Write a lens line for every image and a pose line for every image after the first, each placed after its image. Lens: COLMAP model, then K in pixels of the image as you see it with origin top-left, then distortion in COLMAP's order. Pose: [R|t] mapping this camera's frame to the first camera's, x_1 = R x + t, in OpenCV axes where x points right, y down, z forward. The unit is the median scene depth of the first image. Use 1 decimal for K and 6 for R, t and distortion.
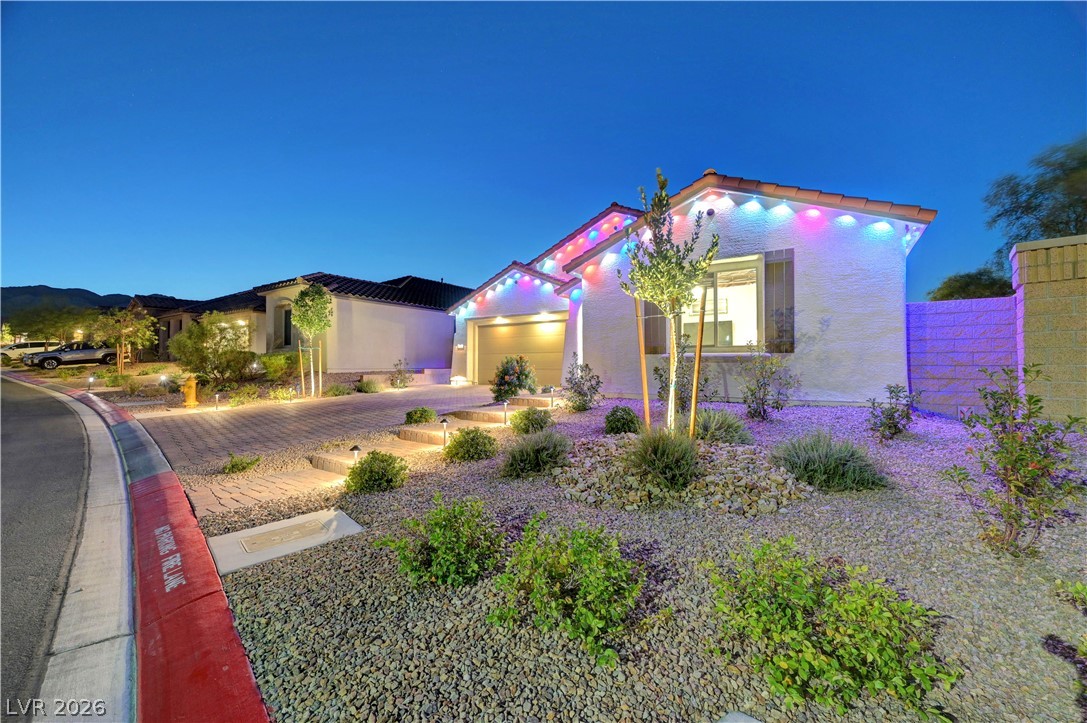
lens RADIAL K [[429.8, 0, 545.7], [0, 429.8, 367.2], [0, 0, 1]] dist [0.000982, 0.000177]
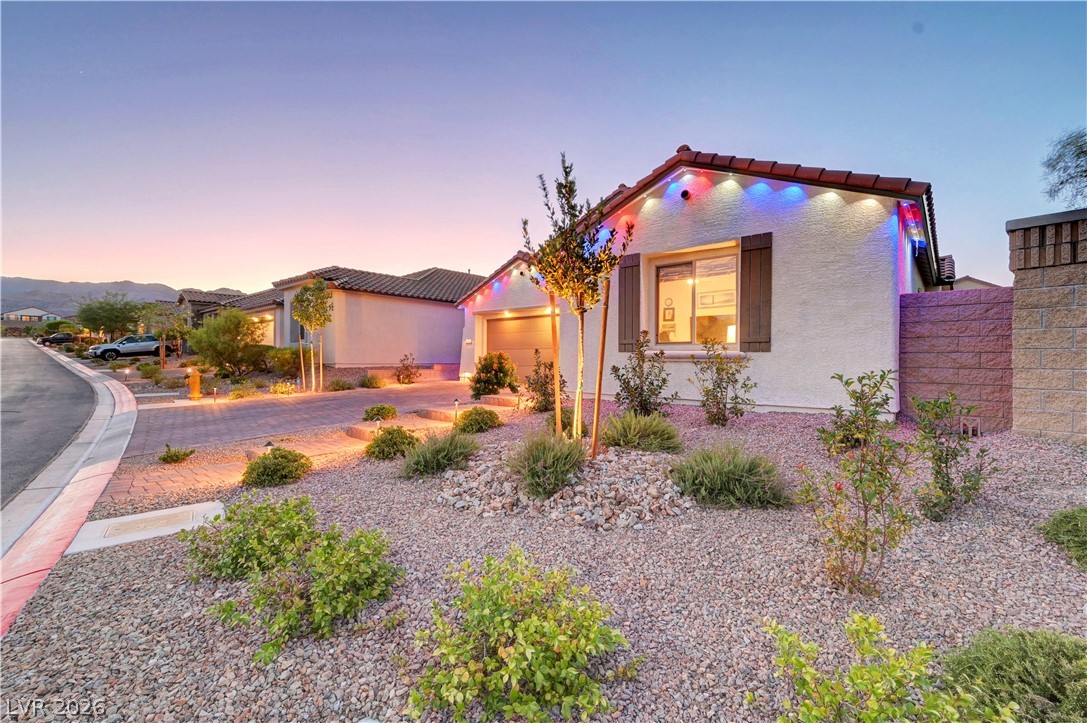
lens RADIAL K [[463.0, 0, 543.5], [0, 463.0, 367.6], [0, 0, 1]] dist [0.002873, 0.000304]
pose [[0.990986, 0.010075, -0.133590, 0.213822], [-0.008614, 0.999897, 0.011511, -0.006526], [0.133692, -0.010256, 0.990970, -0.000906]]
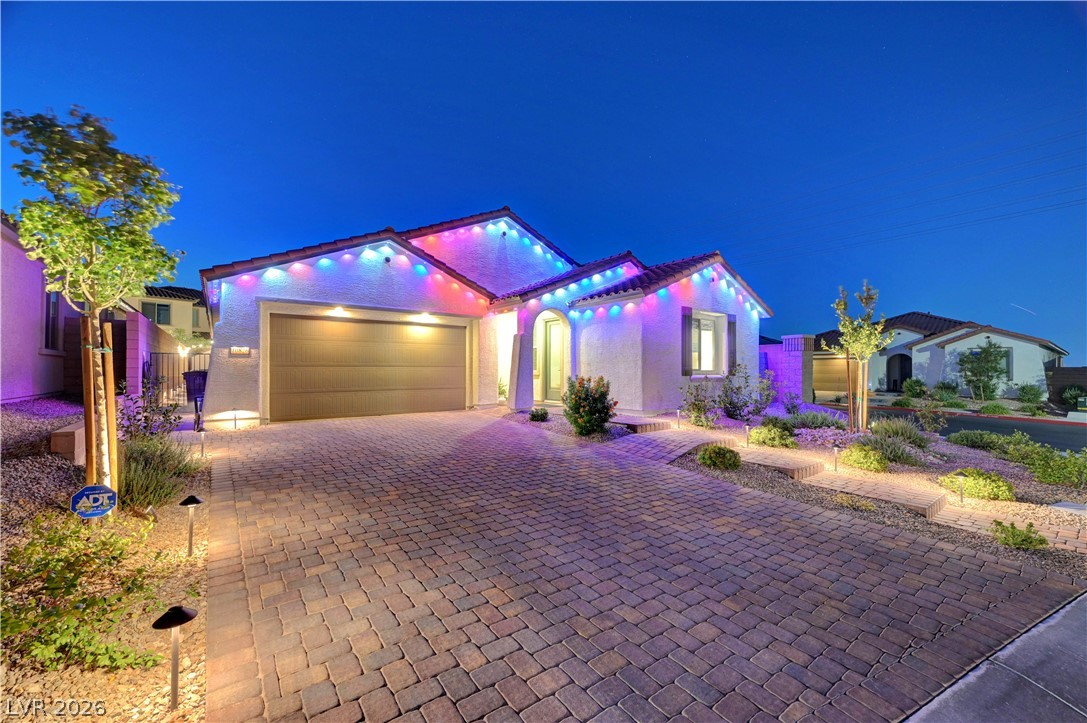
lens RADIAL K [[429.8, 0, 545.7], [0, 429.8, 367.2], [0, 0, 1]] dist [0.000982, 0.000177]
pose [[0.322484, 0.006588, 0.946552, -1.131583], [0.001855, 0.999969, -0.007591, -0.048992], [-0.946573, 0.004204, 0.322462, 1.021392]]
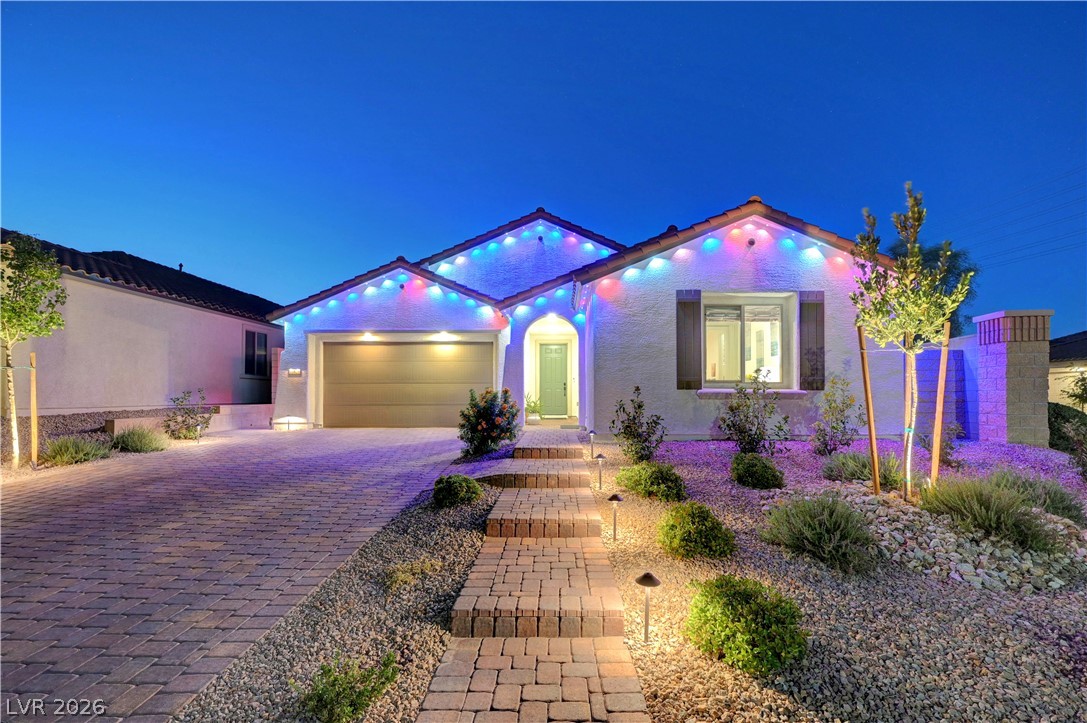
lens RADIAL K [[457.9, 0, 560.6], [0, 457.9, 392.6], [0, 0, 1]] dist [-0.001218, -0.000200]
pose [[0.831240, 0.005085, 0.555890, -0.506959], [0.001398, 0.999936, -0.011237, -0.014398], [-0.555911, 0.010118, 0.831180, 0.376435]]
